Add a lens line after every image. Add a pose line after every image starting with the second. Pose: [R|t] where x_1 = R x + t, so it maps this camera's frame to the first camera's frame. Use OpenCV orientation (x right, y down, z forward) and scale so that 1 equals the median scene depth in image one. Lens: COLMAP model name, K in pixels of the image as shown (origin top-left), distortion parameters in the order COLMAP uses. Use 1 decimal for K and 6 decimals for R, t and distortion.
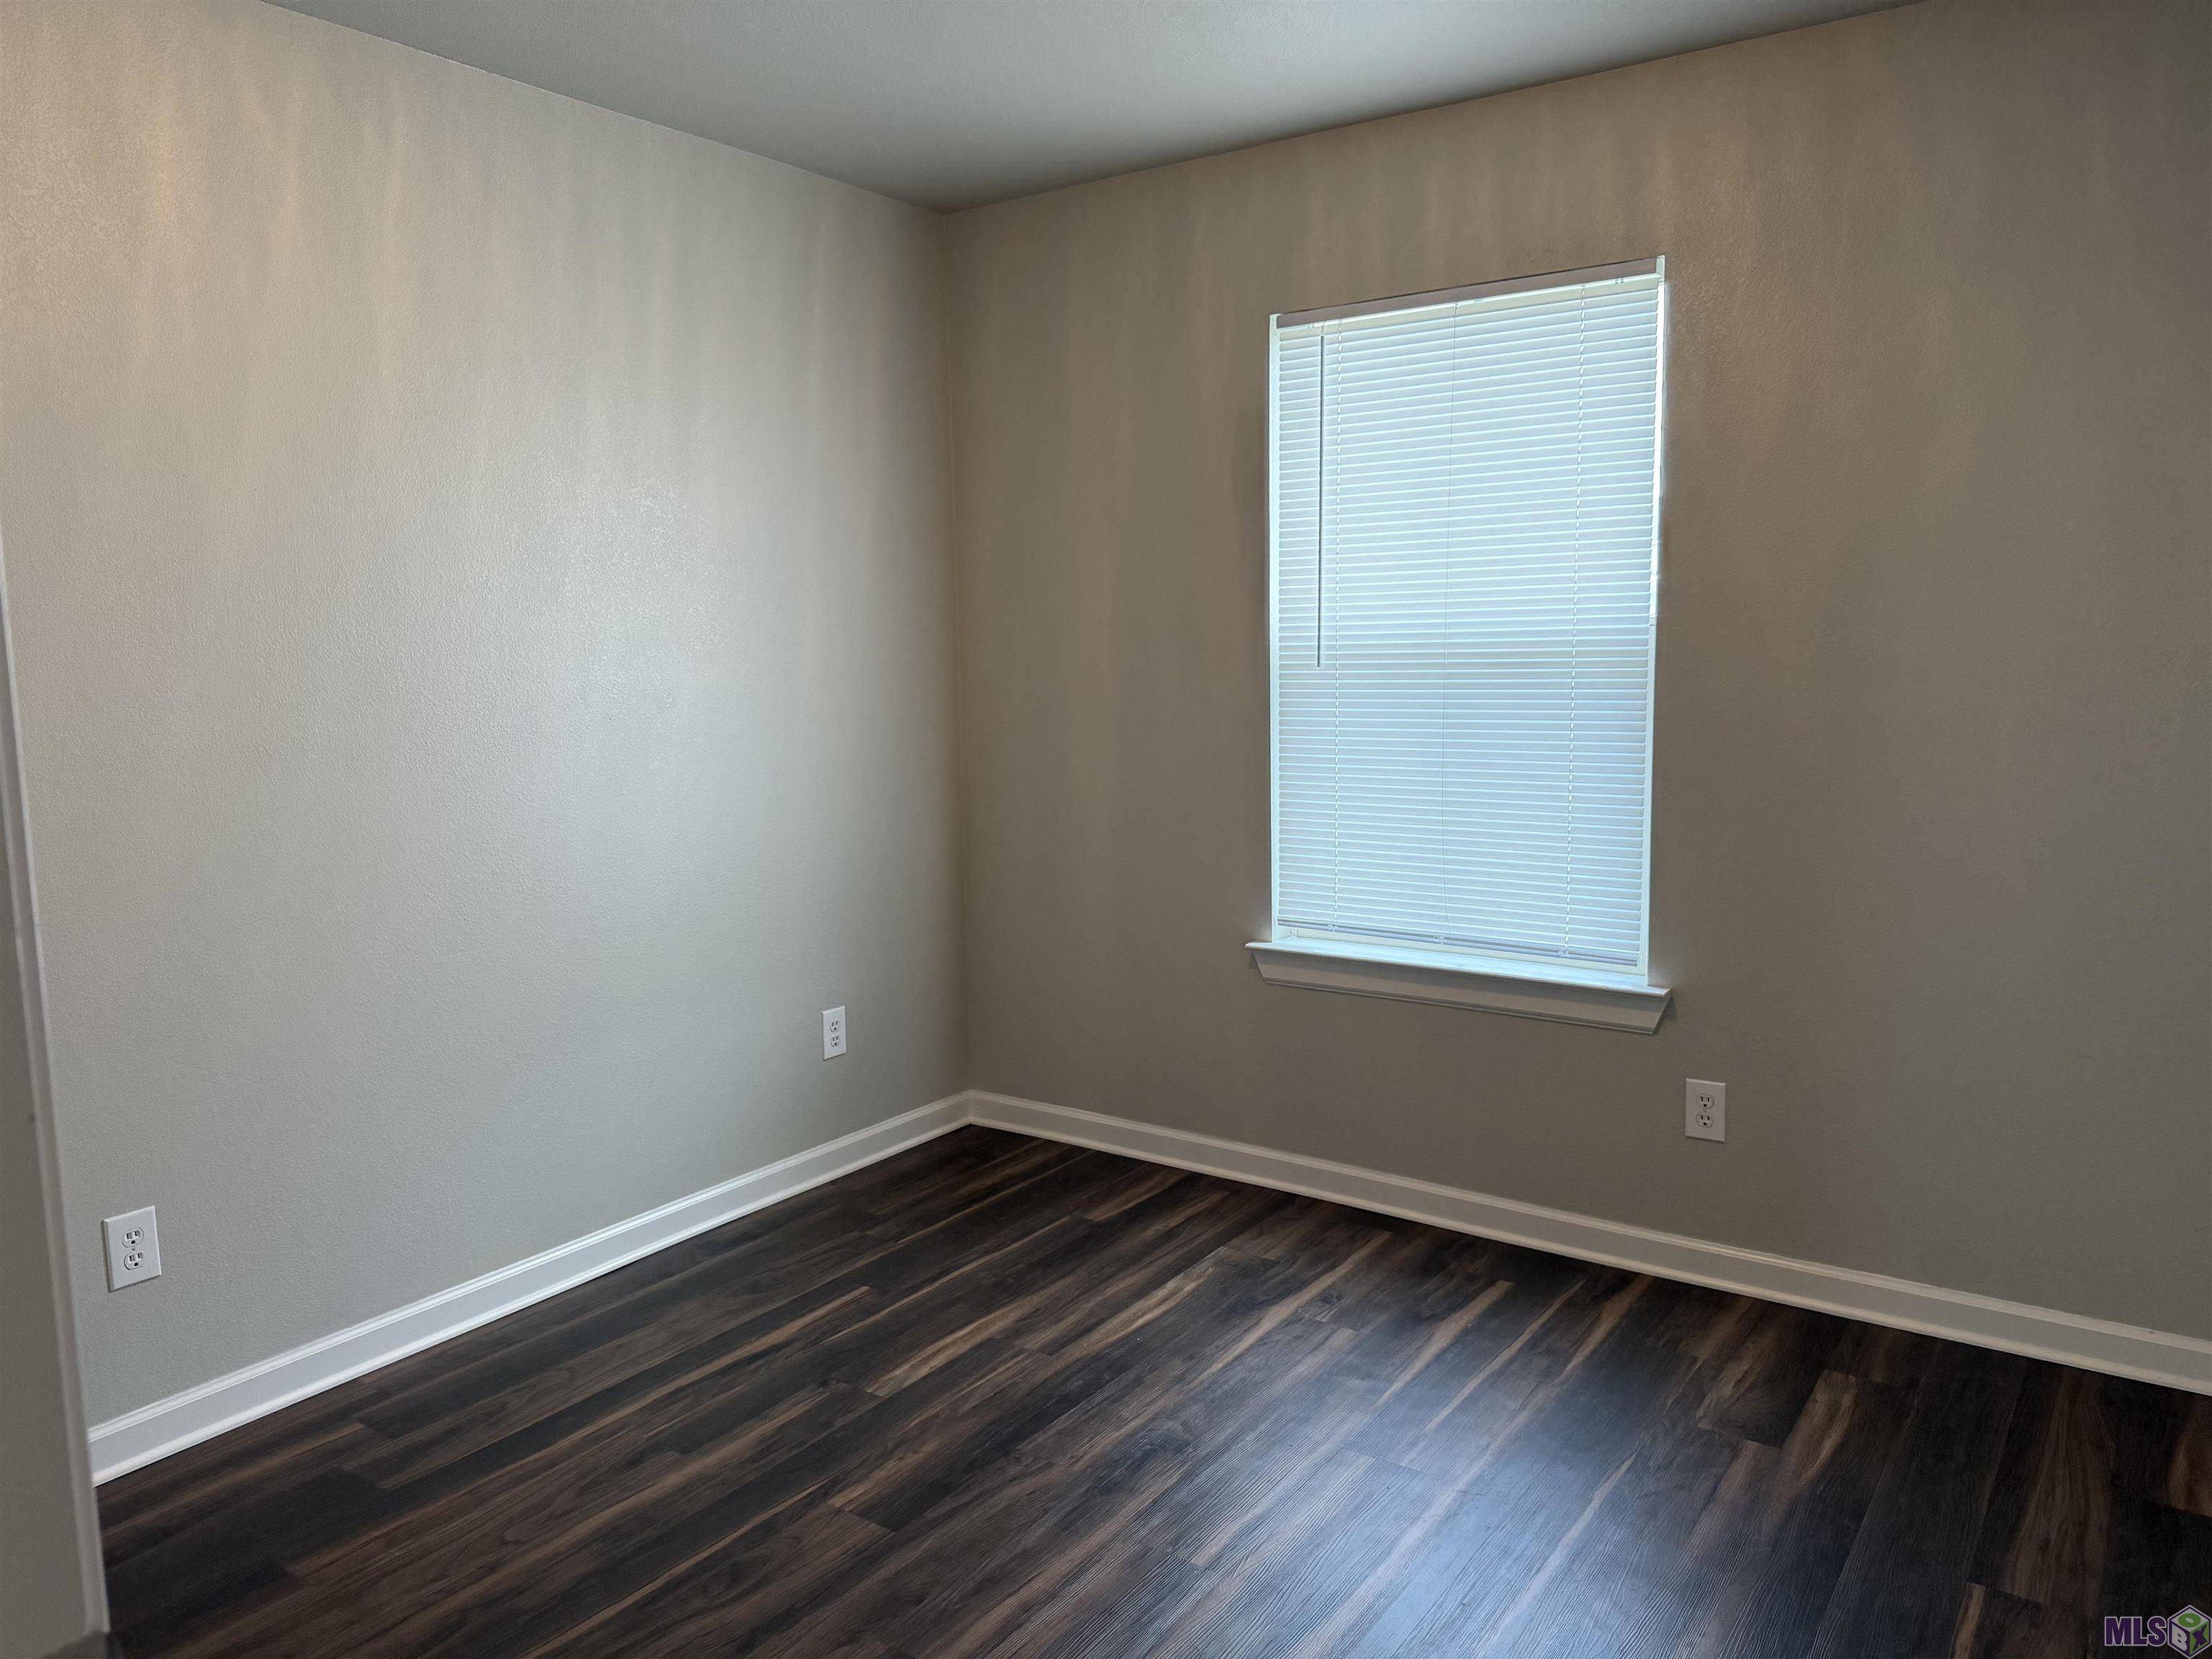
lens RADIAL K [[1566.5, 0, 1083.3], [0, 1566.5, 875.0], [0, 0, 1]] dist [0.043448, -0.044465]
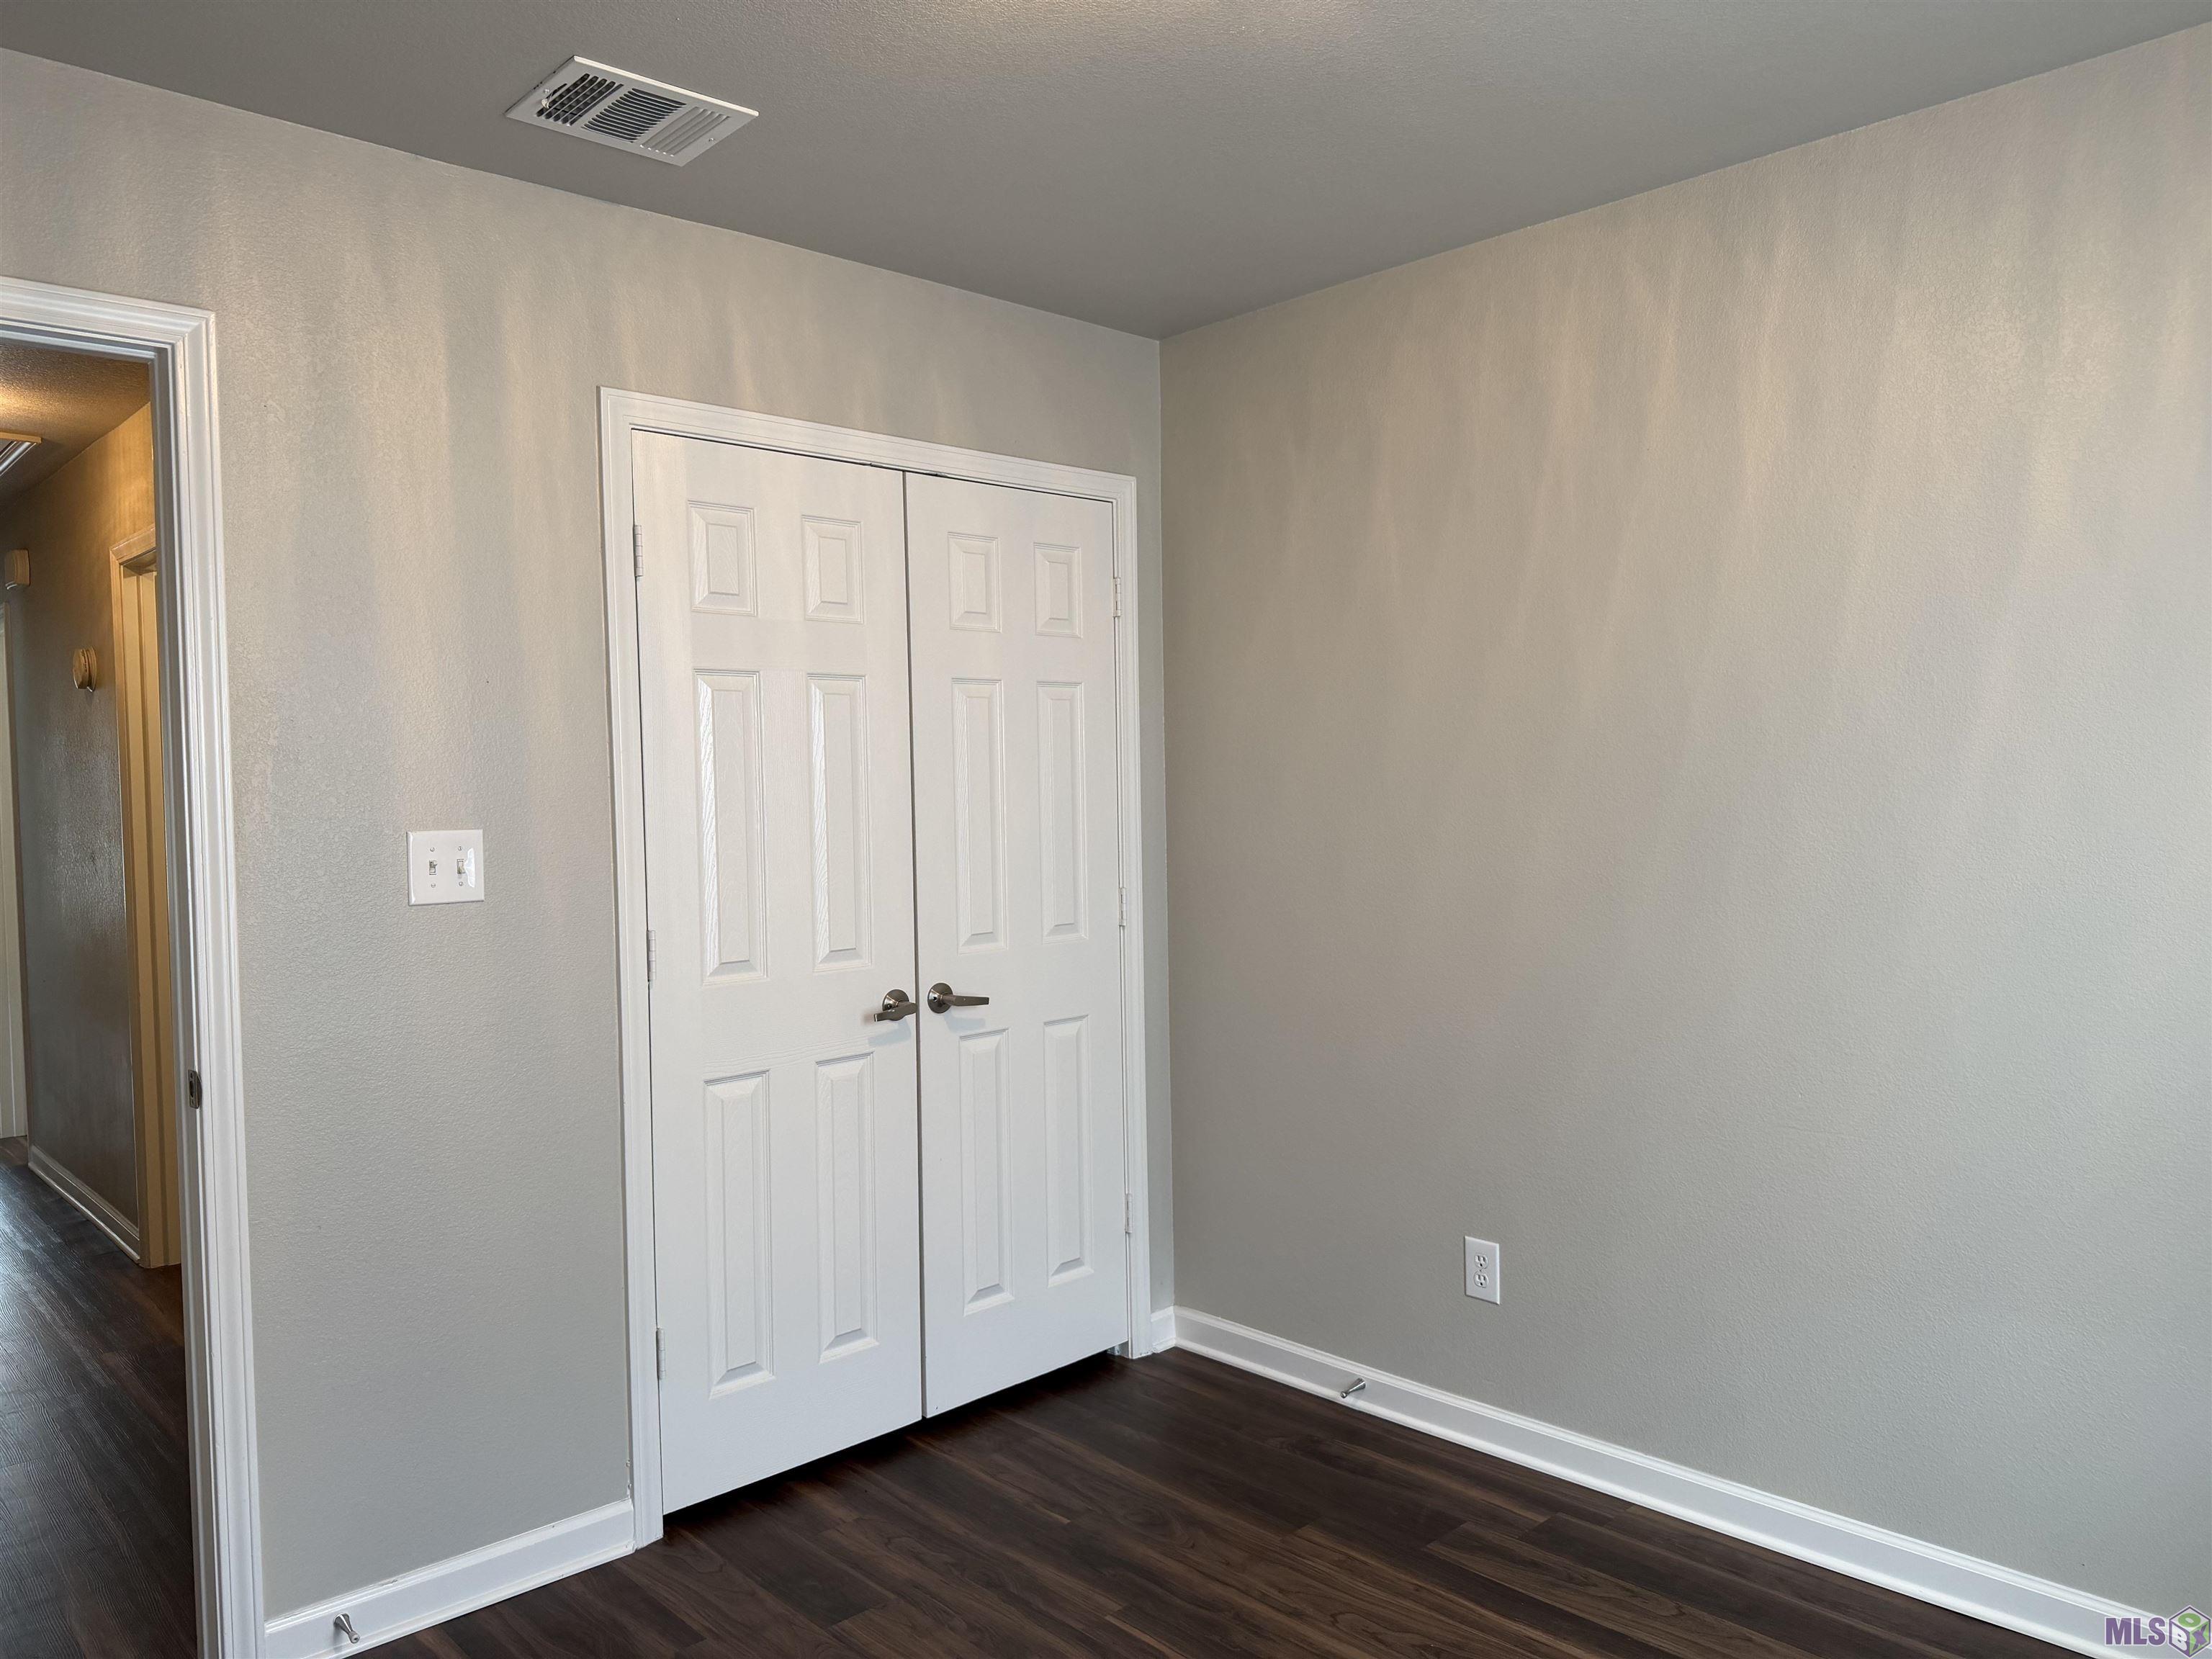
lens RADIAL K [[1566.5, 0, 1101.0], [0, 1566.5, 839.5], [0, 0, 1]] dist [0.043448, -0.044465]
pose [[-0.205447, 0.051703, -0.977302, 0.631064], [-0.116668, 0.990189, 0.076911, -0.152979], [0.971689, 0.129821, -0.197399, 0.895110]]
